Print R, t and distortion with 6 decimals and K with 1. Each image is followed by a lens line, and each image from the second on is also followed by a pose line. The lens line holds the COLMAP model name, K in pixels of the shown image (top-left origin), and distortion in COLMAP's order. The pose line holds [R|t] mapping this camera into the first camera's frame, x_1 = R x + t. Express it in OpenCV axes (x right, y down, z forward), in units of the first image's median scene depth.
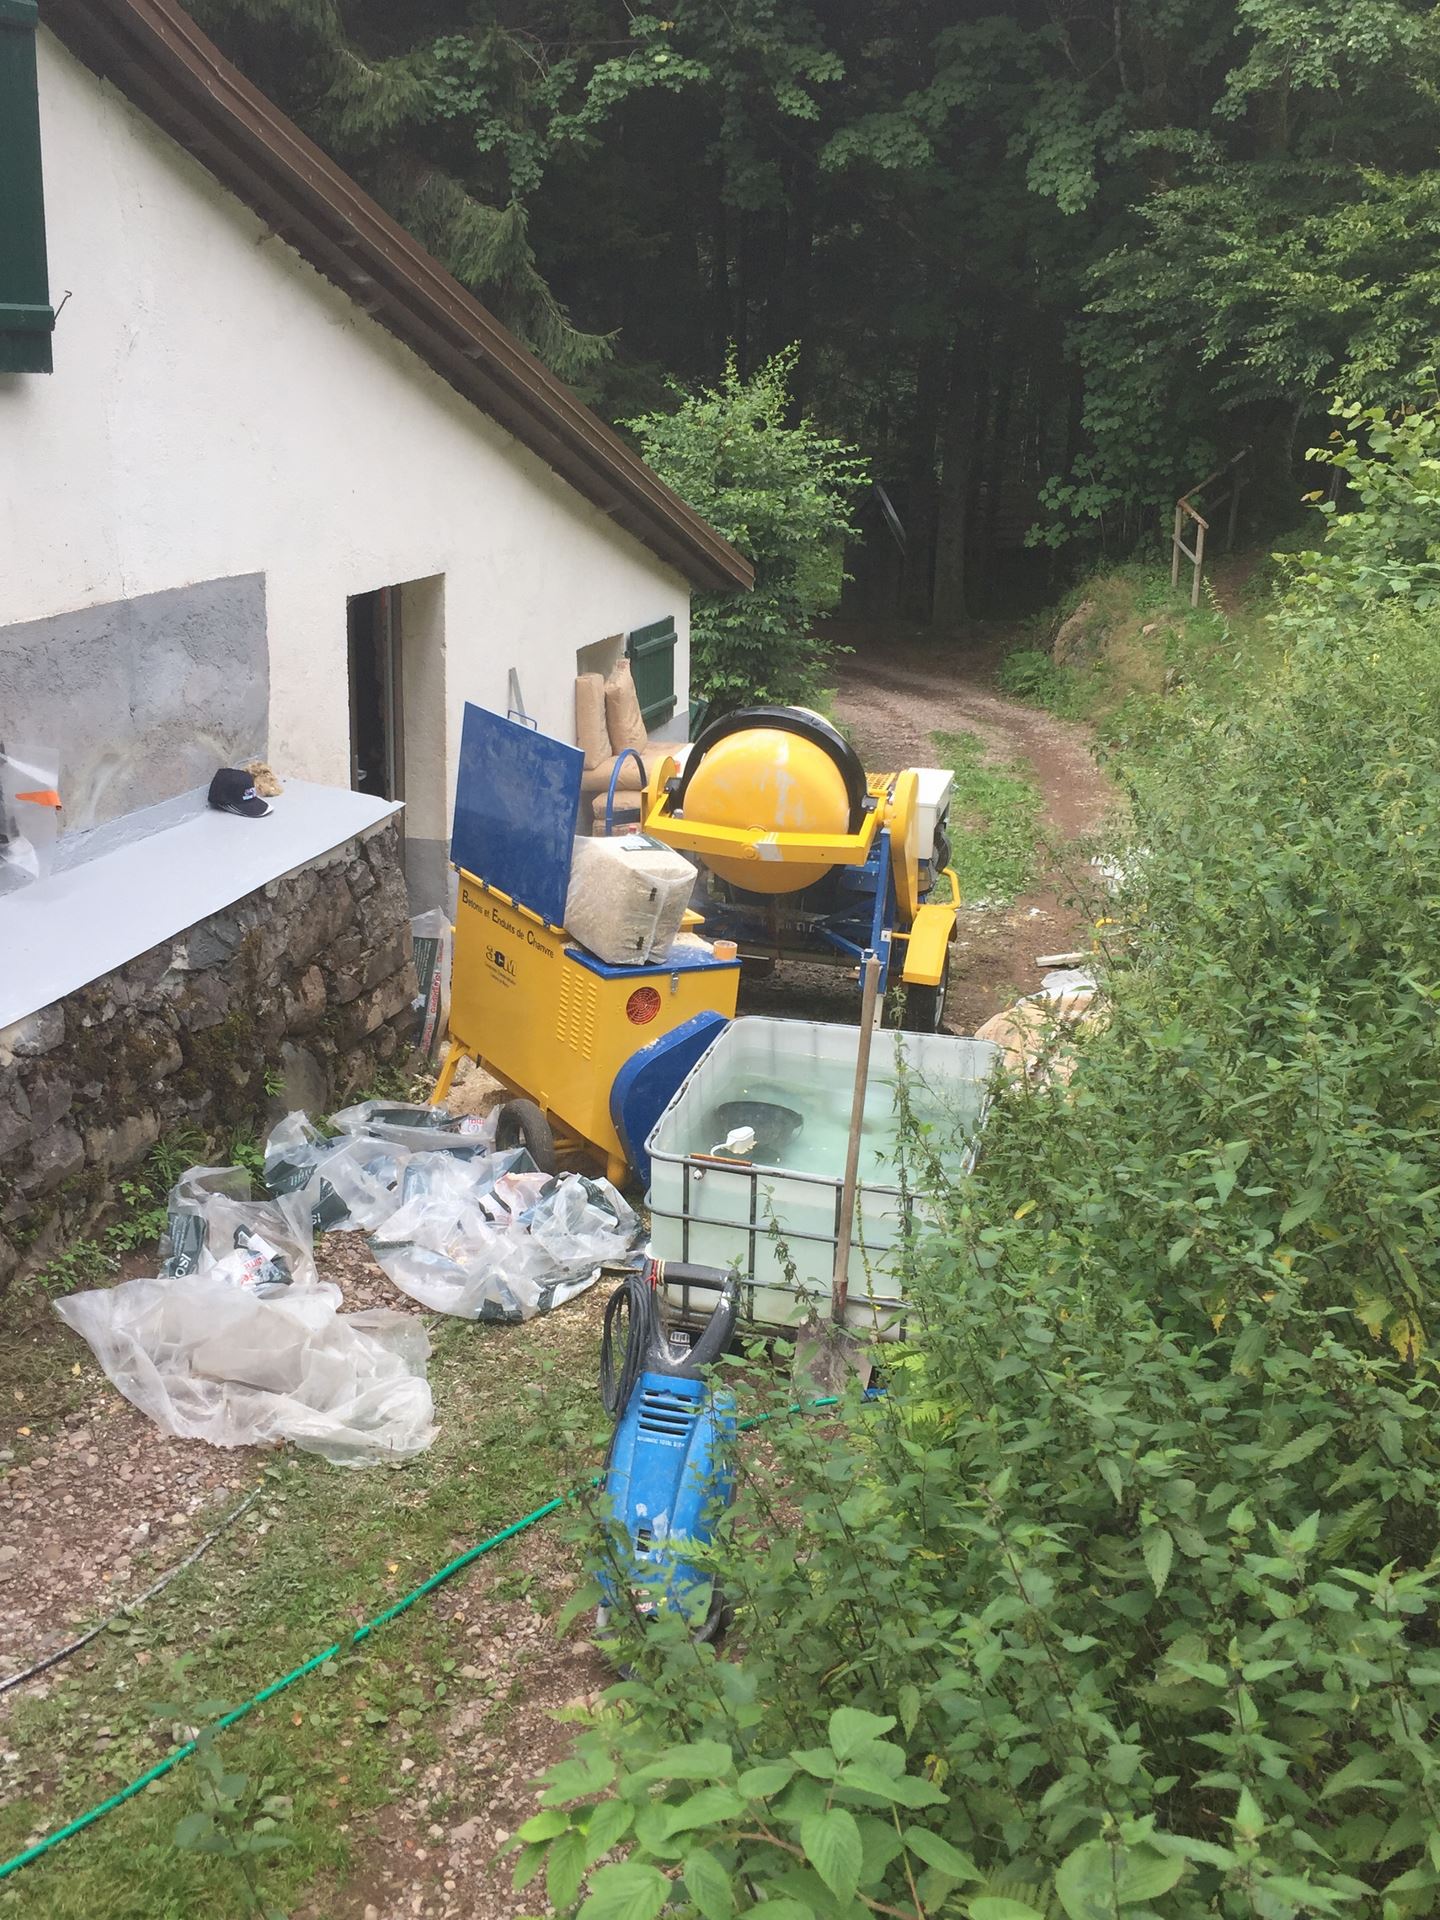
lens RADIAL K [[1829.2, 0, 689.0], [0, 1829.2, 913.8], [0, 0, 1]] dist [0.072619, -0.101507]
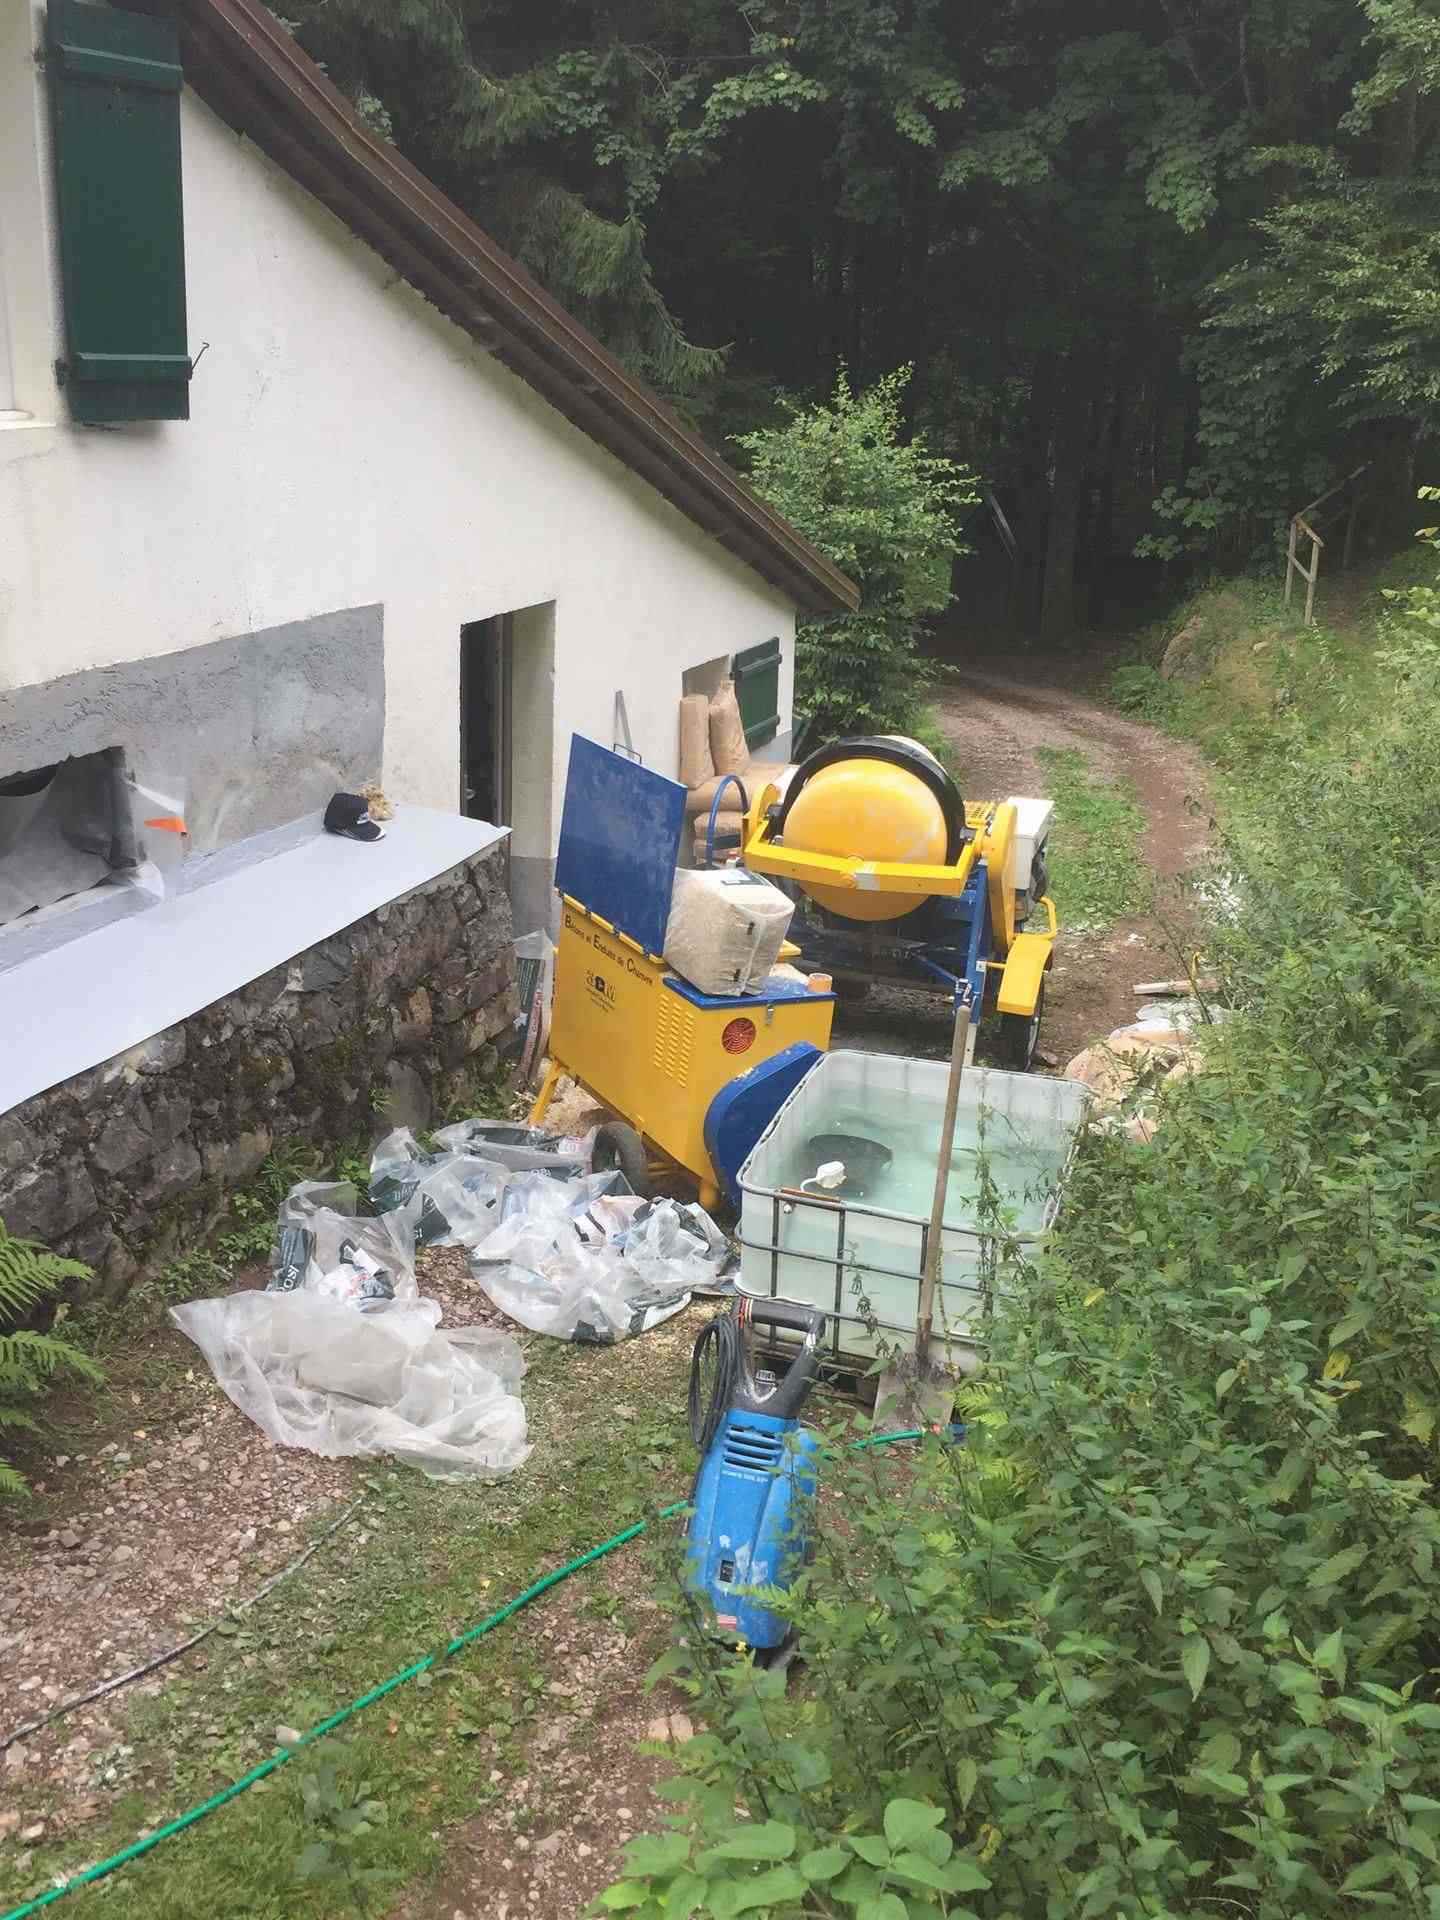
lens RADIAL K [[1829.2, 0, 689.0], [0, 1829.2, 913.8], [0, 0, 1]] dist [0.072619, -0.101507]
pose [[0.998245, 0.024291, -0.054008, 0.000897], [-0.024200, 0.999704, 0.002331, -0.019090], [0.054048, -0.001020, 0.998538, -0.022654]]
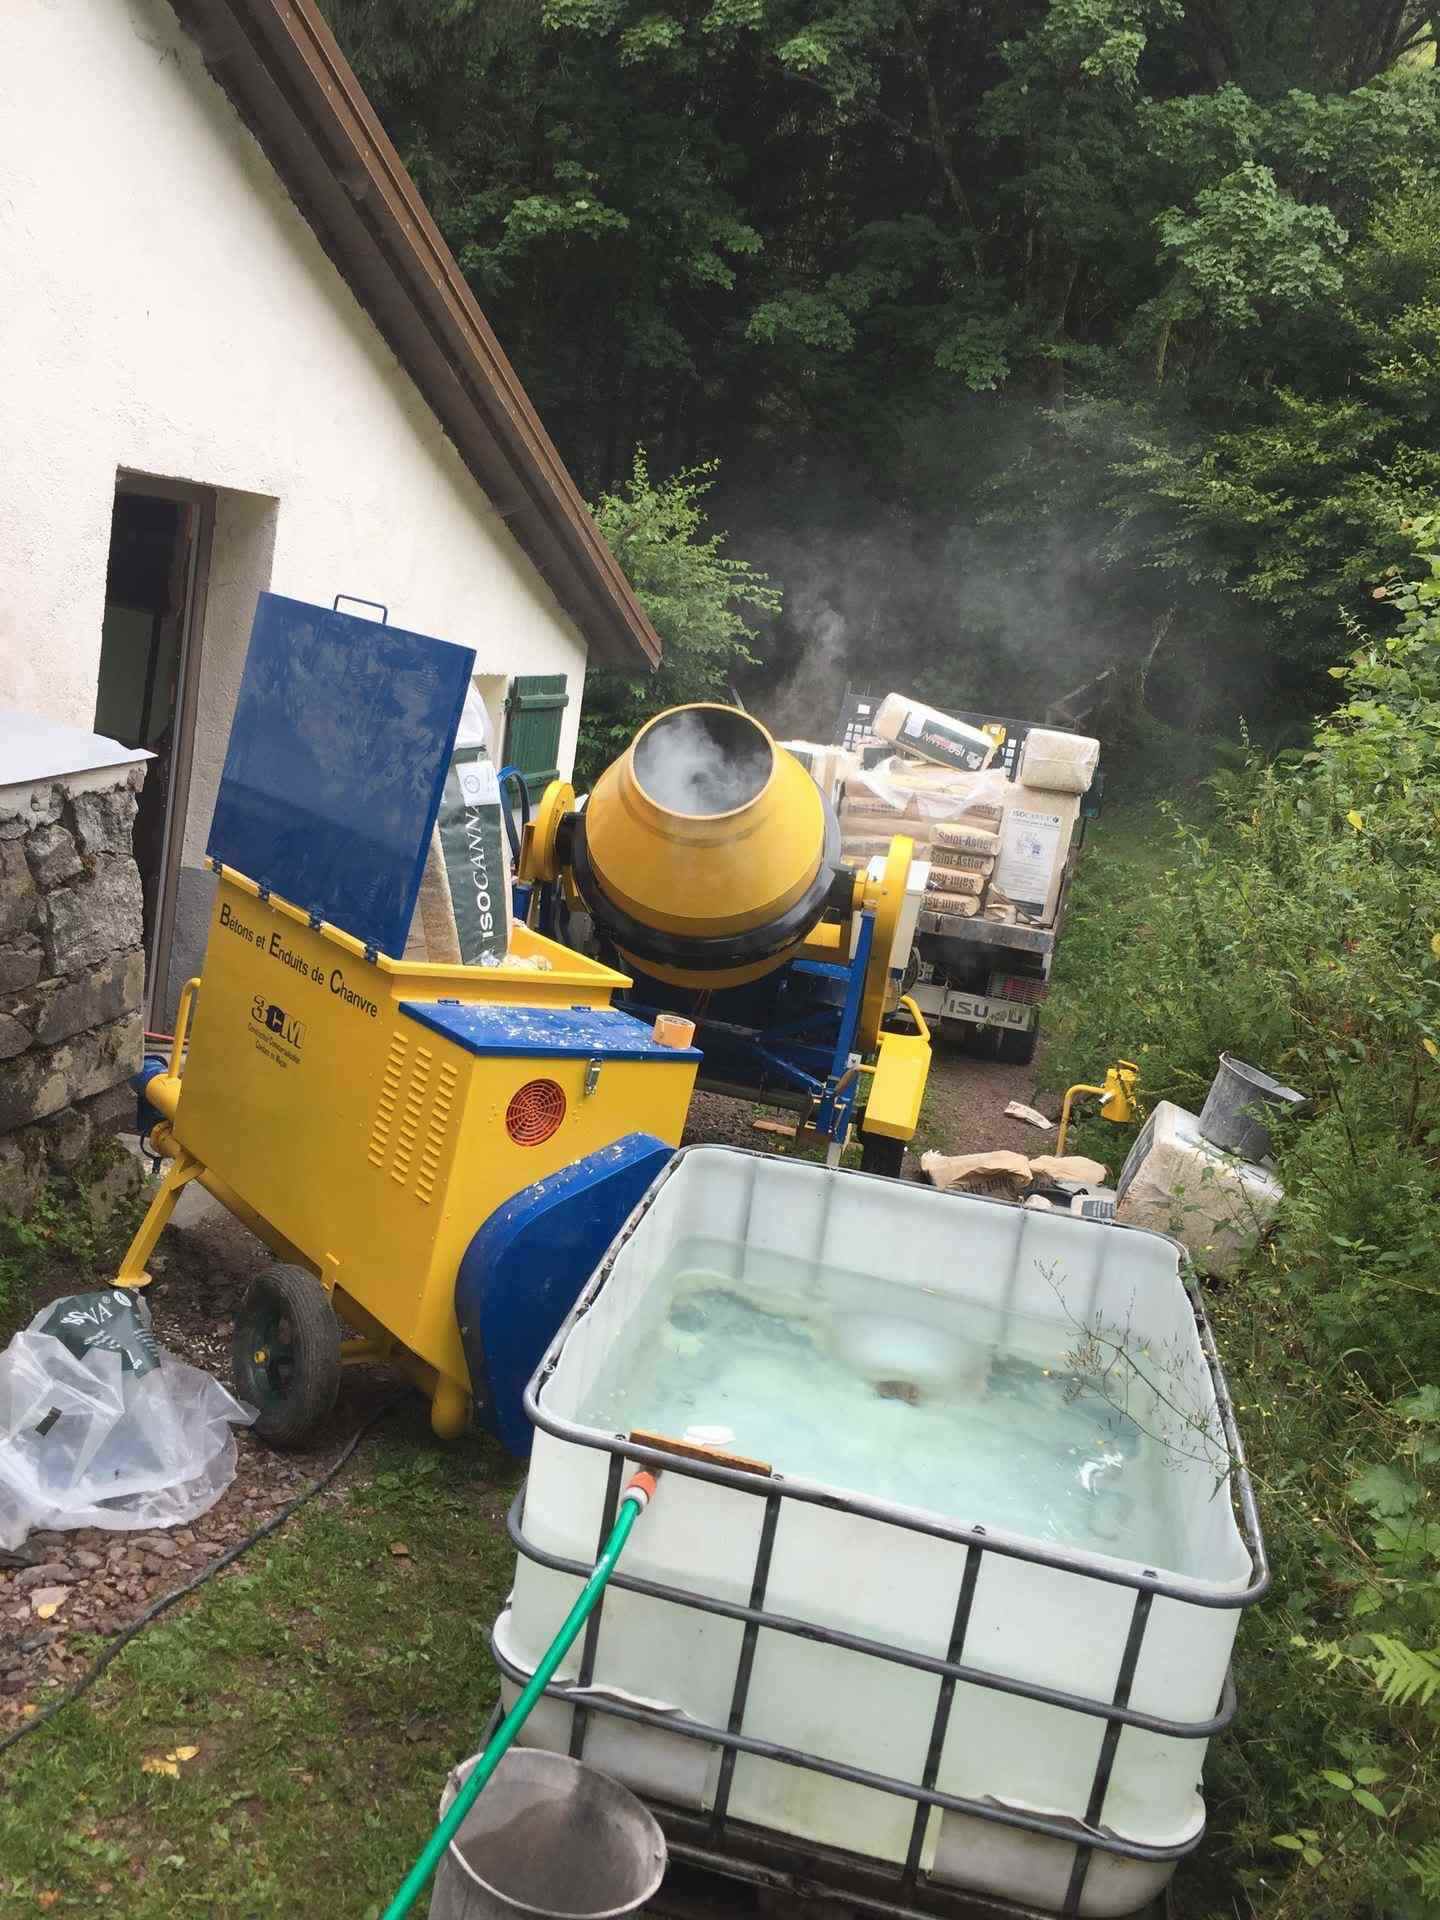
lens RADIAL K [[1613.9, 0, 724.4], [0, 1613.9, 991.6], [0, 0, 1]] dist [0.129500, -0.117381]
pose [[0.983181, 0.122913, 0.135085, -0.034105], [-0.114210, 0.990958, -0.070416, 0.039423], [-0.142519, 0.053804, 0.988329, 0.469093]]
